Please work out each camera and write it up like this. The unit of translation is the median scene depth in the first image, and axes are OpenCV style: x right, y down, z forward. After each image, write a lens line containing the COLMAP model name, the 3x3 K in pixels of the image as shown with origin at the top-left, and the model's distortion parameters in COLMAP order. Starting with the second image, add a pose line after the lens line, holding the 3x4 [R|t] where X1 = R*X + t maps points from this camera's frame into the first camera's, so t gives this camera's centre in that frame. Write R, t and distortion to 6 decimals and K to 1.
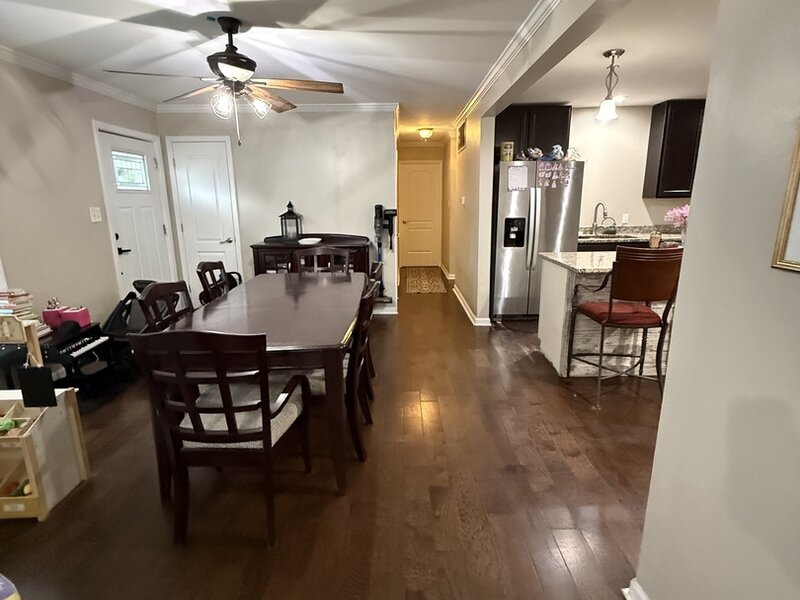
lens RADIAL K [[423.5, 0, 401.2], [0, 423.5, 296.4], [0, 0, 1]] dist [-0.001689, 0.000849]
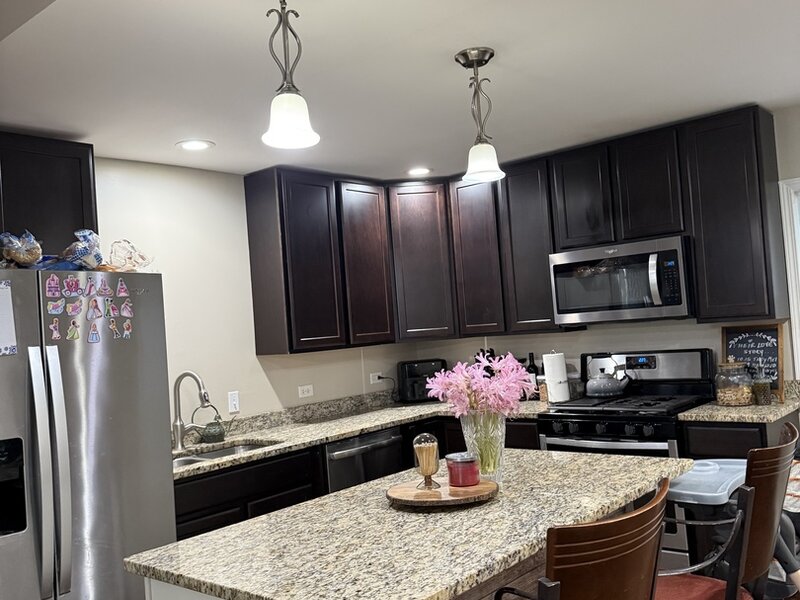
lens RADIAL K [[740.7, 0, 399.1], [0, 740.7, 304.8], [0, 0, 1]] dist [0.115545, -0.179928]
pose [[0.647453, -0.009444, 0.762047, 0.044369], [0.237798, 0.952503, -0.190236, -0.101154], [-0.724055, 0.304382, 0.618947, 0.395192]]
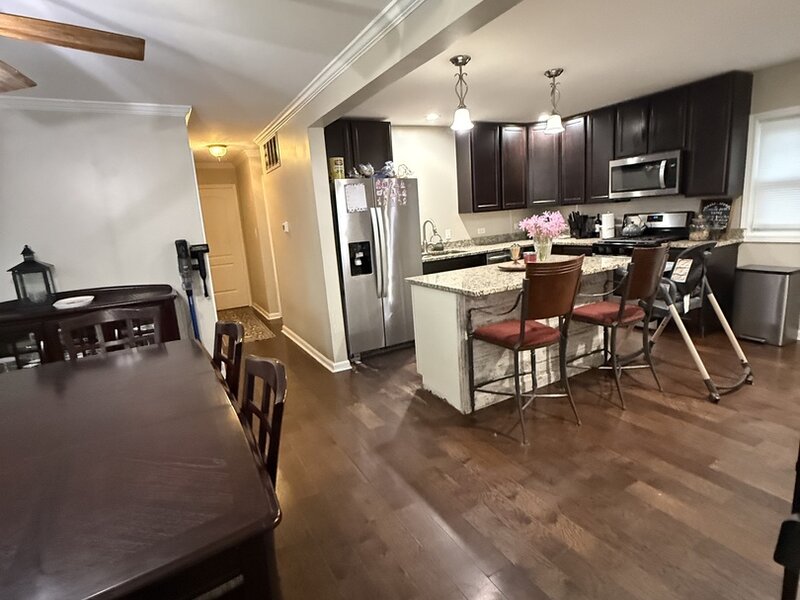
lens RADIAL K [[423.5, 0, 401.2], [0, 423.5, 296.4], [0, 0, 1]] dist [-0.001689, 0.000849]
pose [[0.870421, -0.141950, 0.471400, -0.083353], [0.170185, 0.985256, -0.017556, -0.041836], [-0.461958, 0.095507, 0.881744, 0.184809]]
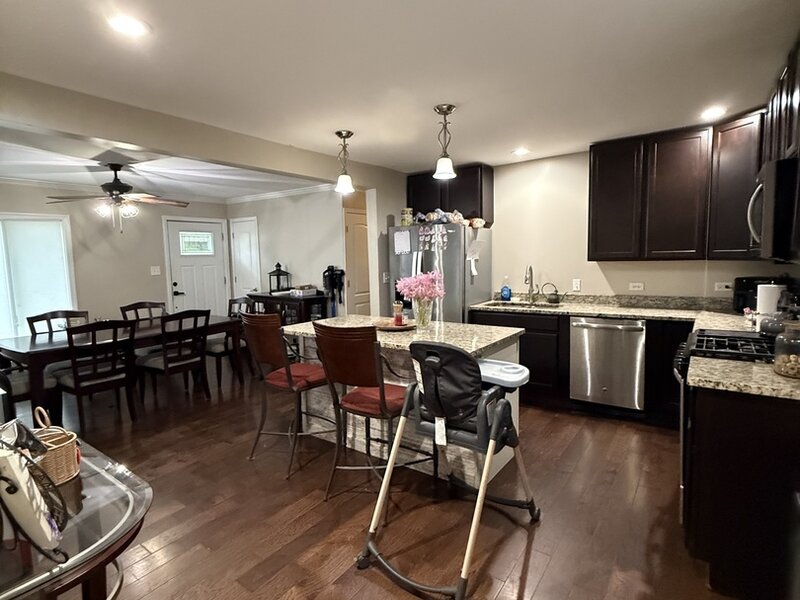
lens RADIAL K [[423.5, 0, 401.2], [0, 423.5, 296.4], [0, 0, 1]] dist [-0.001689, 0.000849]
pose [[0.813855, 0.053452, -0.578604, 0.824047], [-0.123336, 0.988961, -0.082122, -0.061261], [0.567827, 0.138198, 0.811464, 0.172739]]
